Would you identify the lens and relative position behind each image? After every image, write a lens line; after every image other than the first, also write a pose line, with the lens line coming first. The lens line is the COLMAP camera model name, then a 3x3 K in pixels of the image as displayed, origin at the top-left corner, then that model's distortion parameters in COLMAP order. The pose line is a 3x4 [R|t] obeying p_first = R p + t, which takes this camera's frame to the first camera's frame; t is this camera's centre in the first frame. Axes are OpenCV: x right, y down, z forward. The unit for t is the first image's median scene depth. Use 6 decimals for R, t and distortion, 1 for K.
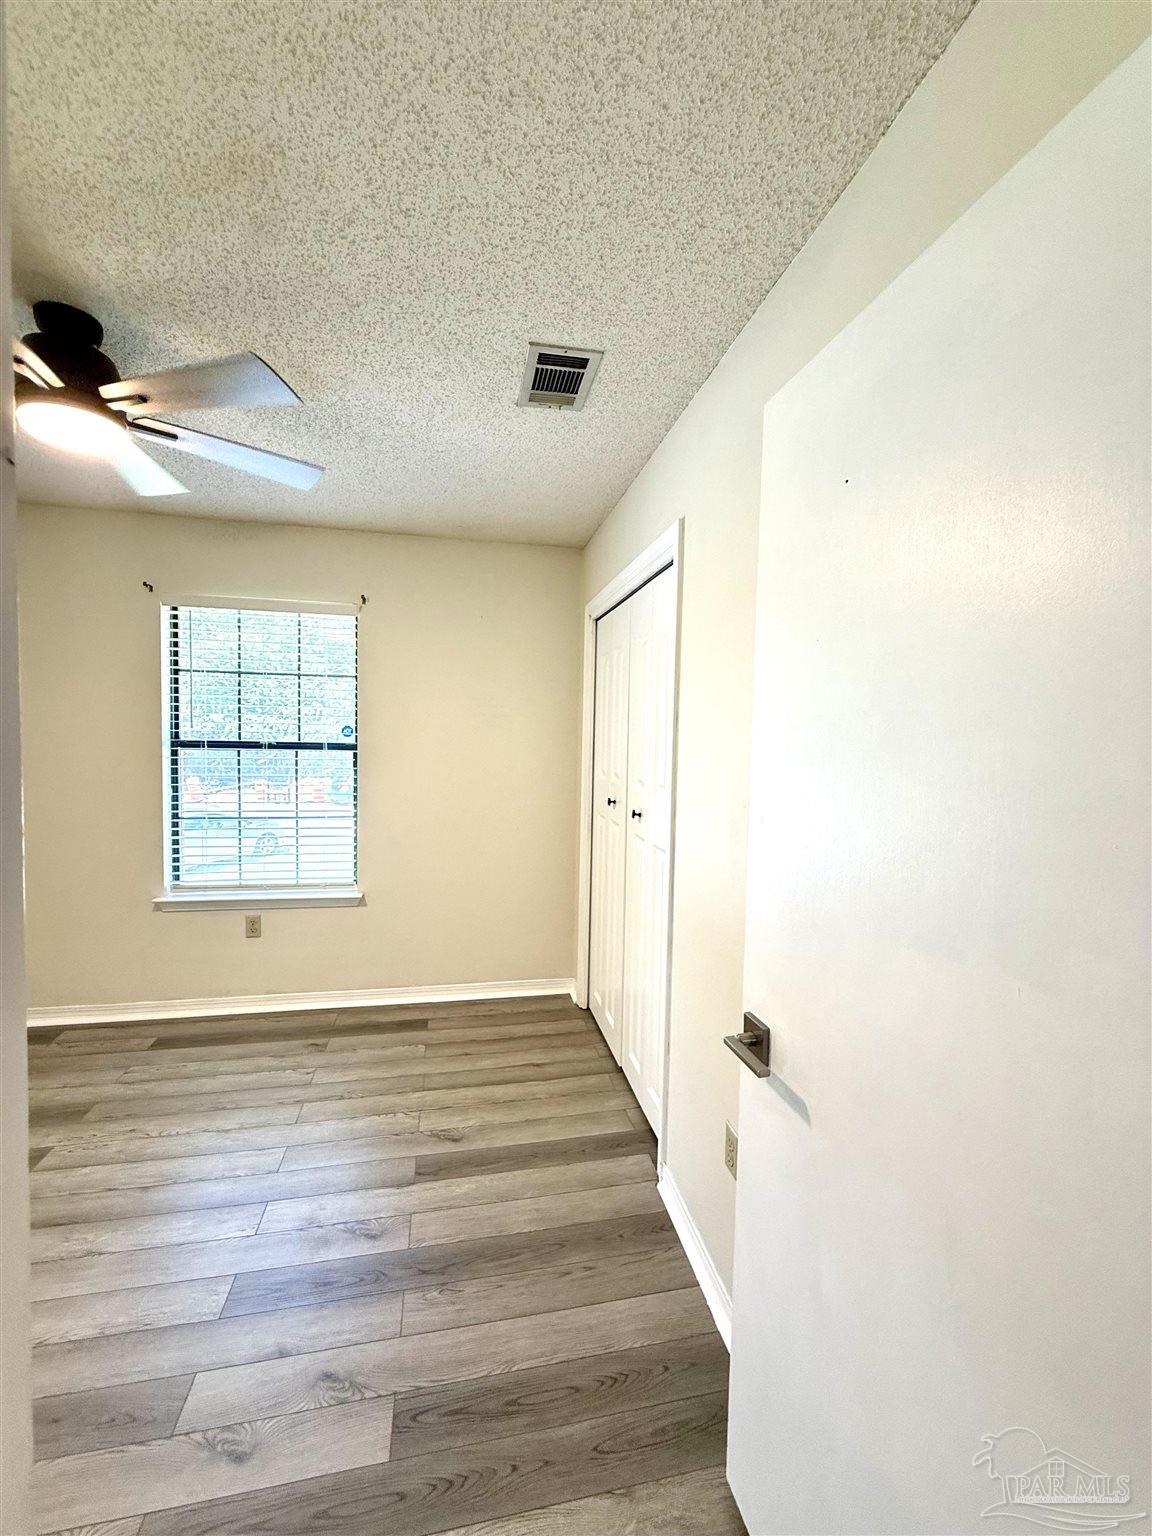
lens RADIAL K [[612.3, 0, 573.7], [0, 612.3, 767.0], [0, 0, 1]] dist [0.000472, 0.000109]
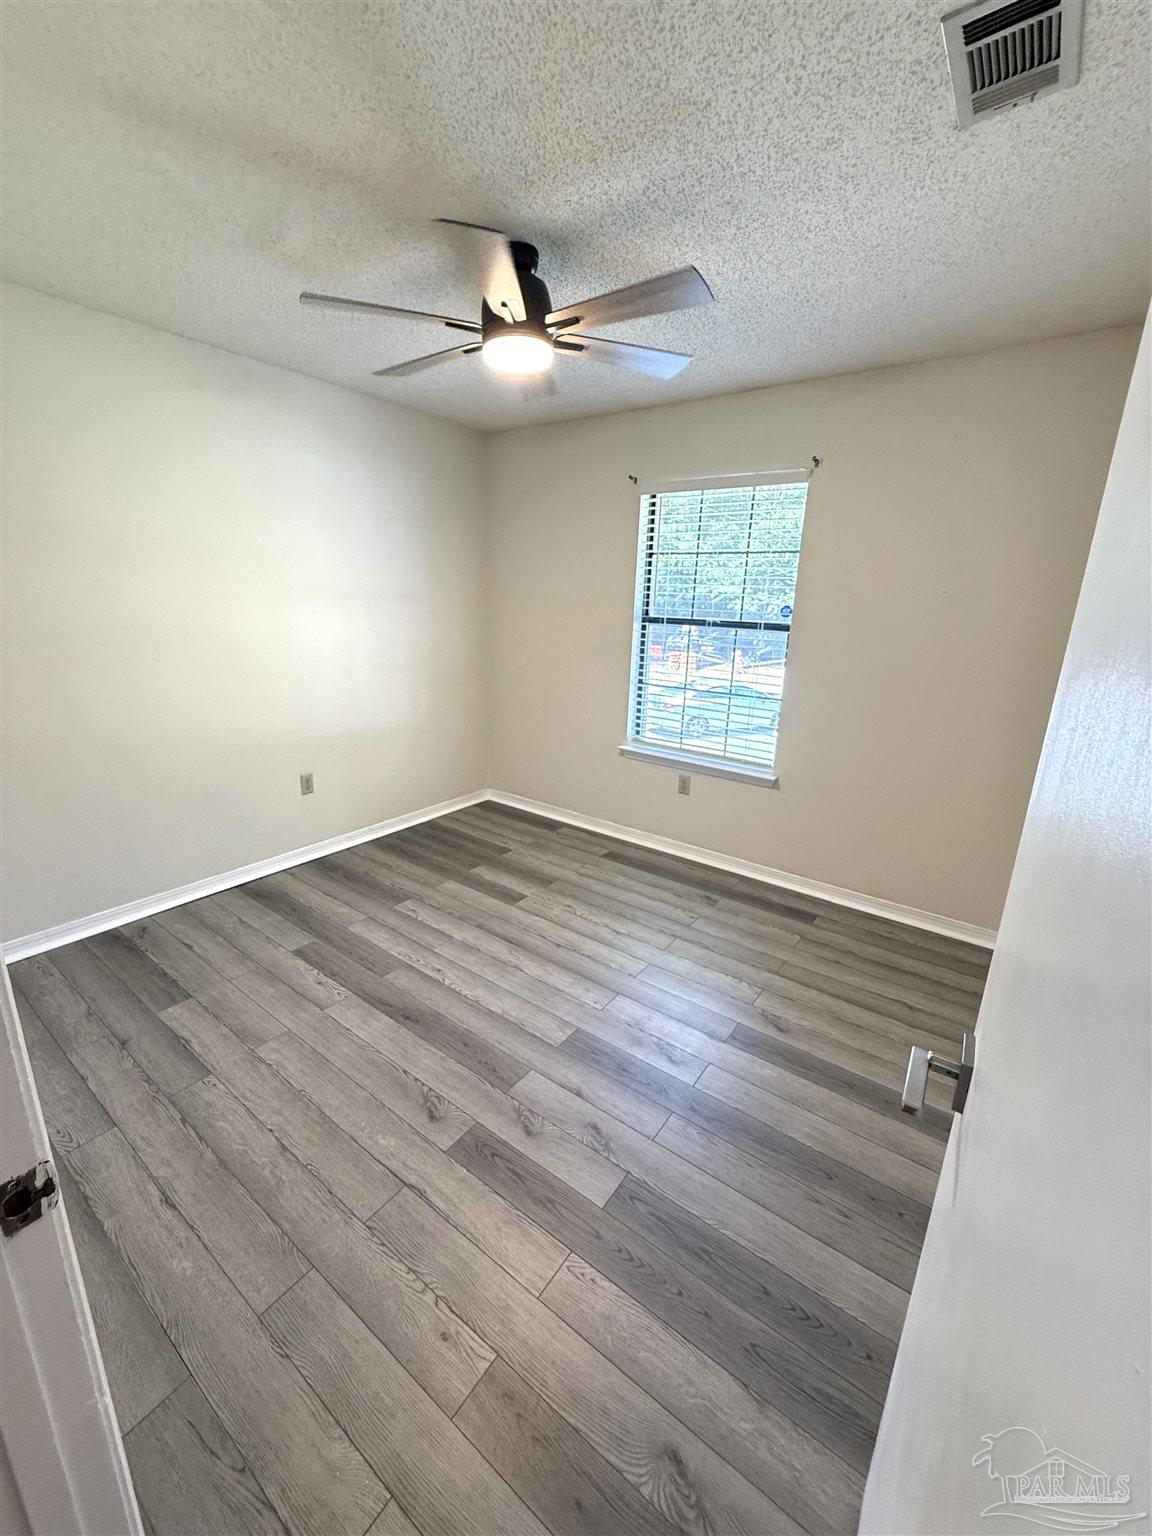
lens RADIAL K [[612.3, 0, 573.7], [0, 612.3, 767.0], [0, 0, 1]] dist [0.000472, 0.000109]
pose [[0.674581, 0.197349, -0.711333, 0.182170], [-0.059717, 0.975033, 0.213877, -0.006432], [0.735782, -0.101799, 0.669524, 0.102673]]
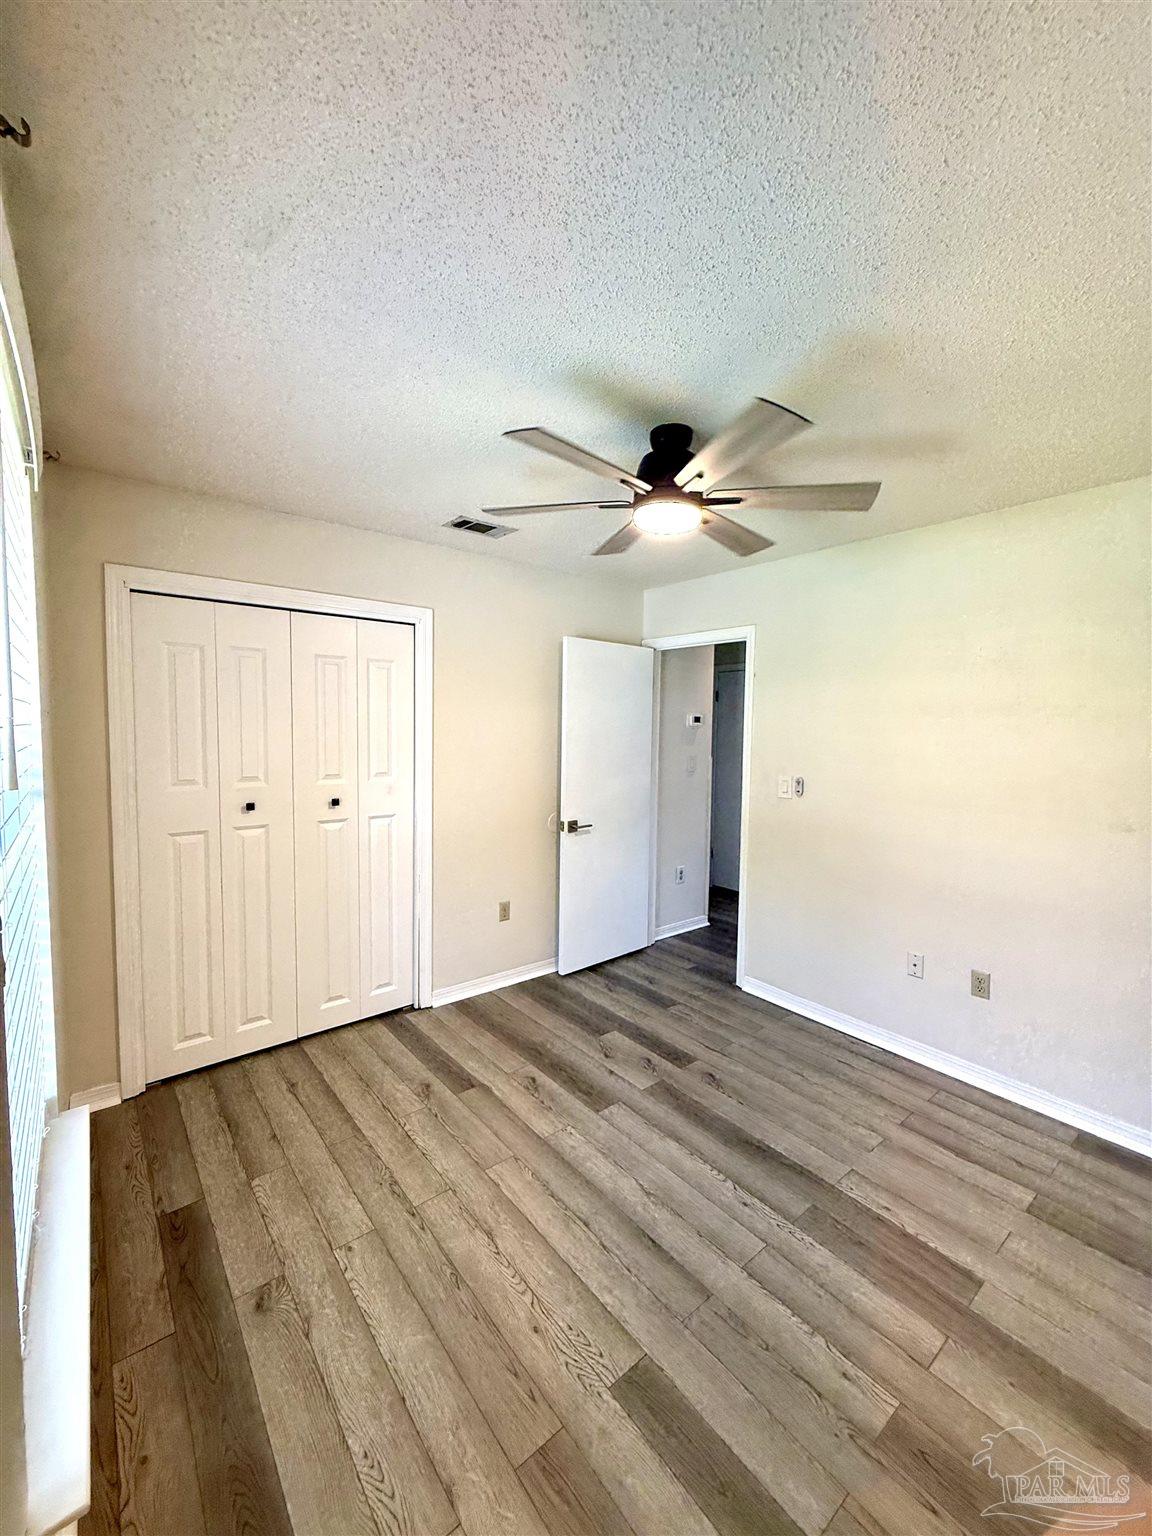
lens RADIAL K [[617.3, 0, 578.7], [0, 617.3, 767.0], [0, 0, 1]] dist [0.000529, 0.000063]
pose [[-0.472745, -0.085049, 0.877085, -1.155753], [0.025035, 0.993634, 0.109844, -0.111775], [-0.880844, 0.073886, -0.467606, 1.093189]]
